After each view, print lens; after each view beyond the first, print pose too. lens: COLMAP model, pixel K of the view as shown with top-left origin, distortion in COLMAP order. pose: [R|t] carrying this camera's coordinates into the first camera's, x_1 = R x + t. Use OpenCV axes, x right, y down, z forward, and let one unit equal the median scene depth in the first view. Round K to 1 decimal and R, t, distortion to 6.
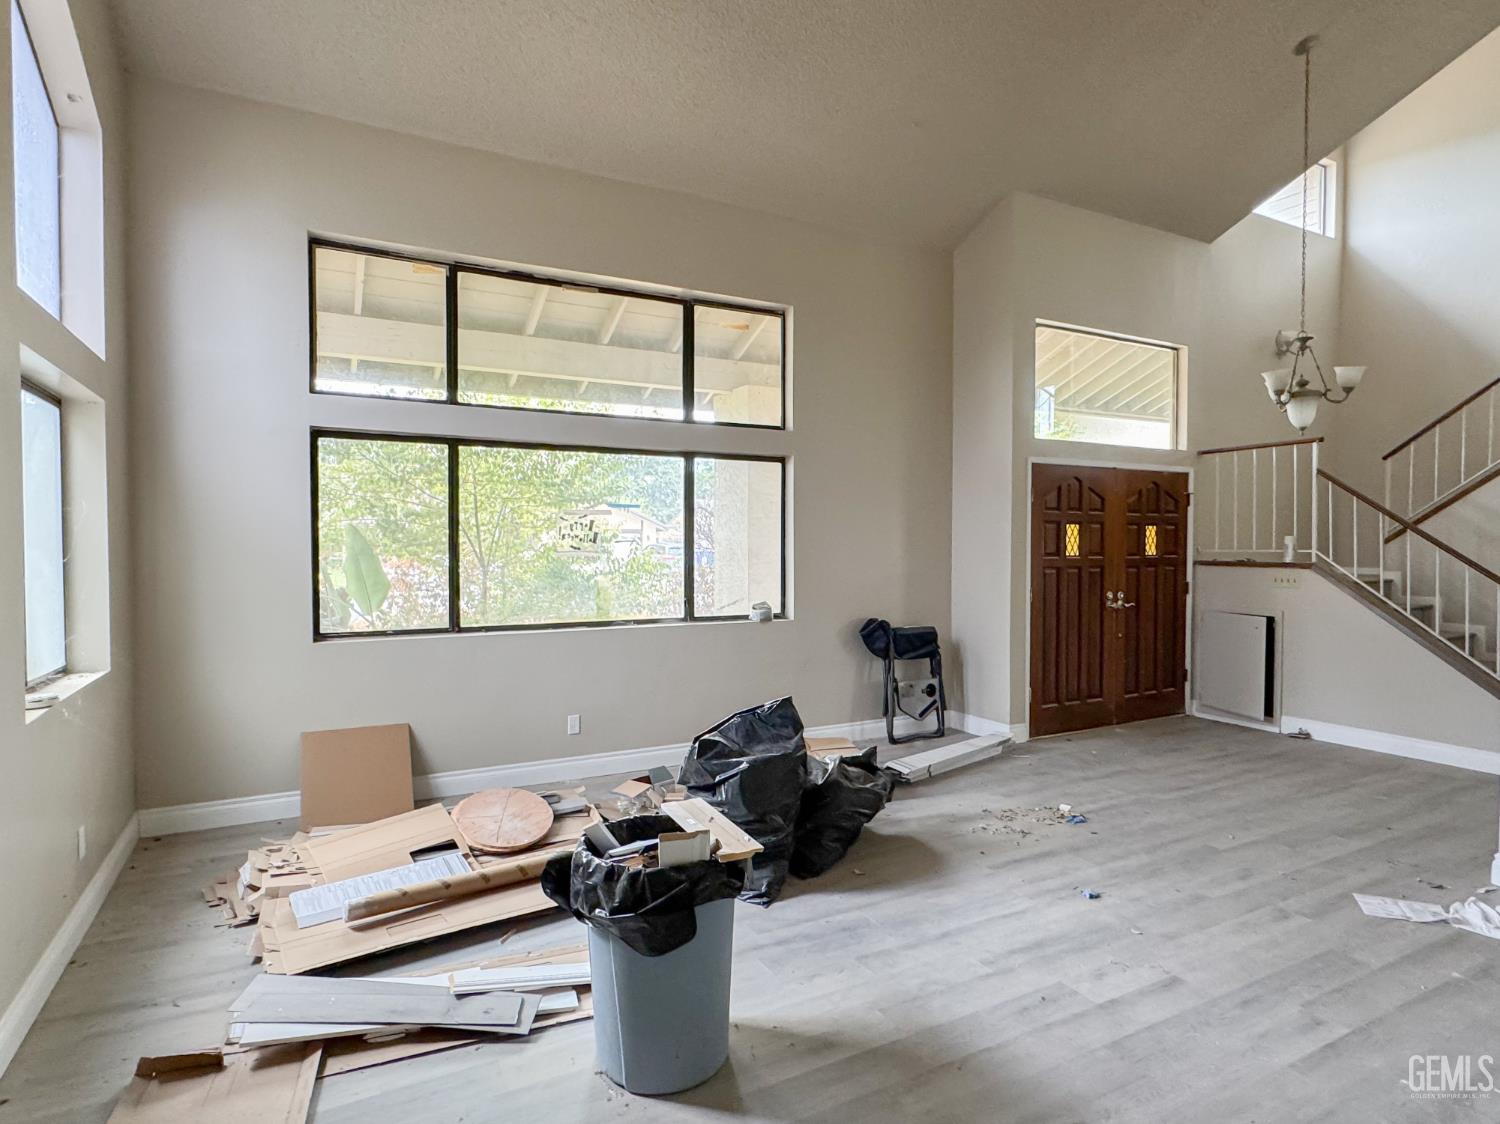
lens RADIAL K [[823.6, 0, 750.0], [0, 823.6, 562.0], [0, 0, 1]] dist [-0.000156, 0.000470]
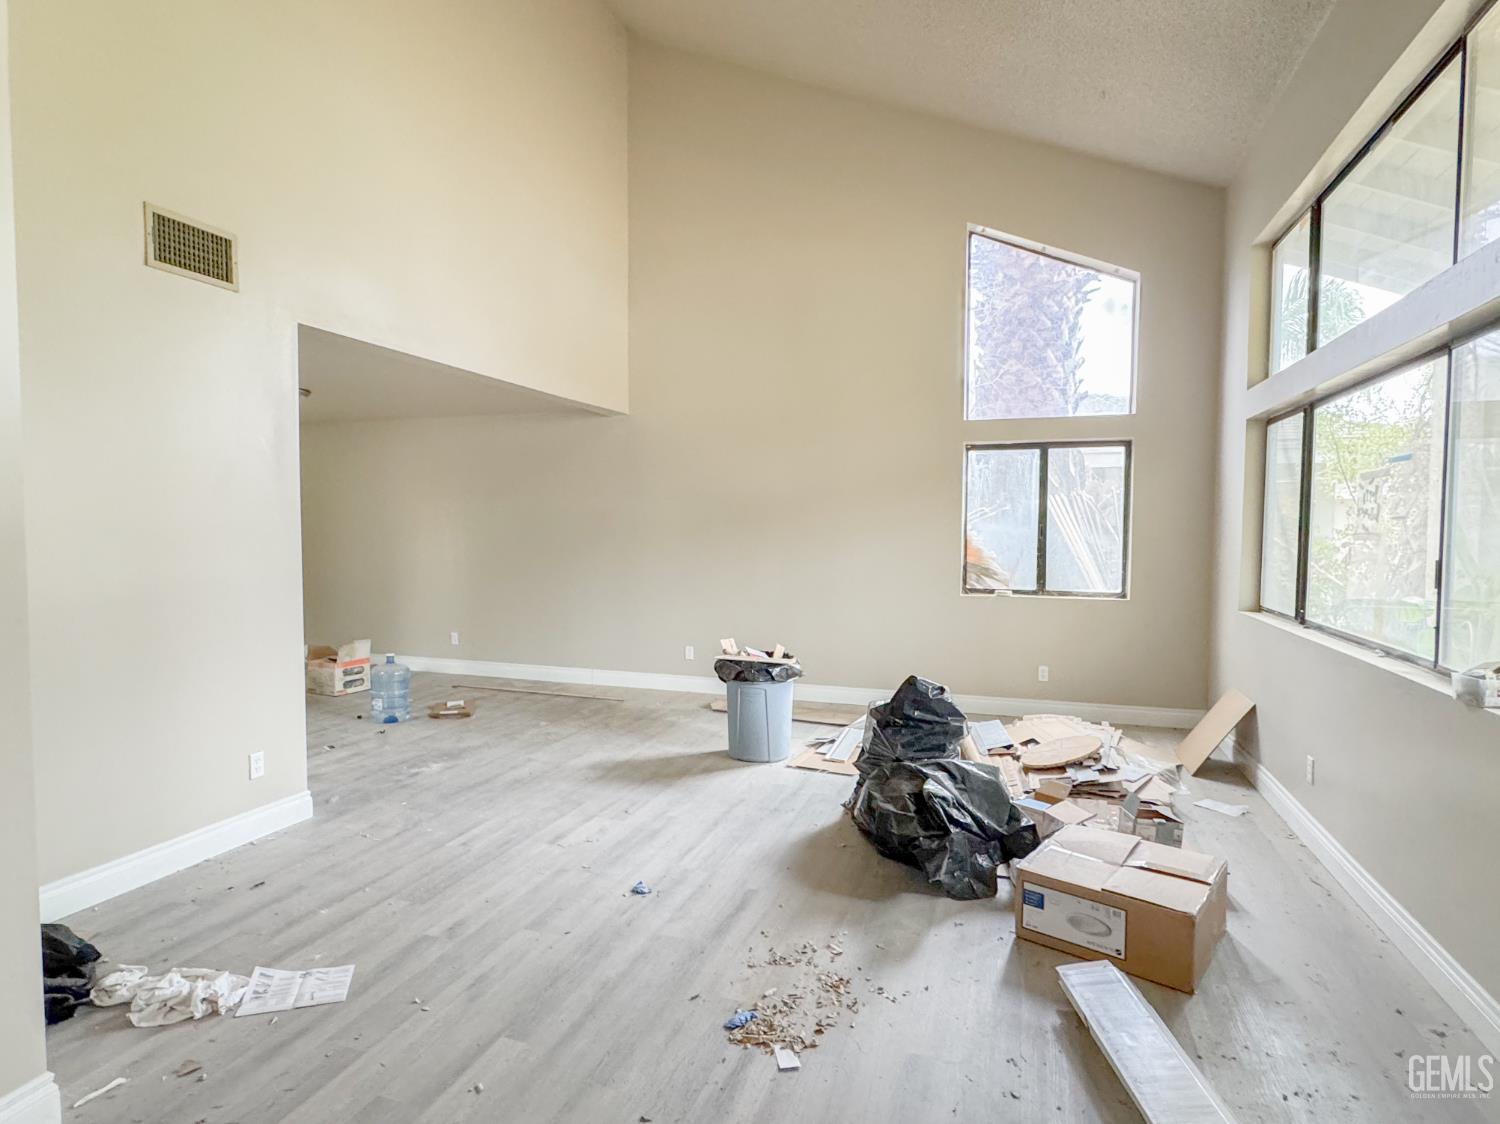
lens RADIAL K [[823.6, 0, 750.0], [0, 823.6, 562.0], [0, 0, 1]] dist [-0.000156, 0.000470]
pose [[-0.729086, 0.027335, -0.683877, 1.009958], [-0.018813, 0.998024, 0.059948, -0.033213], [0.684164, 0.056573, -0.727131, 1.844900]]
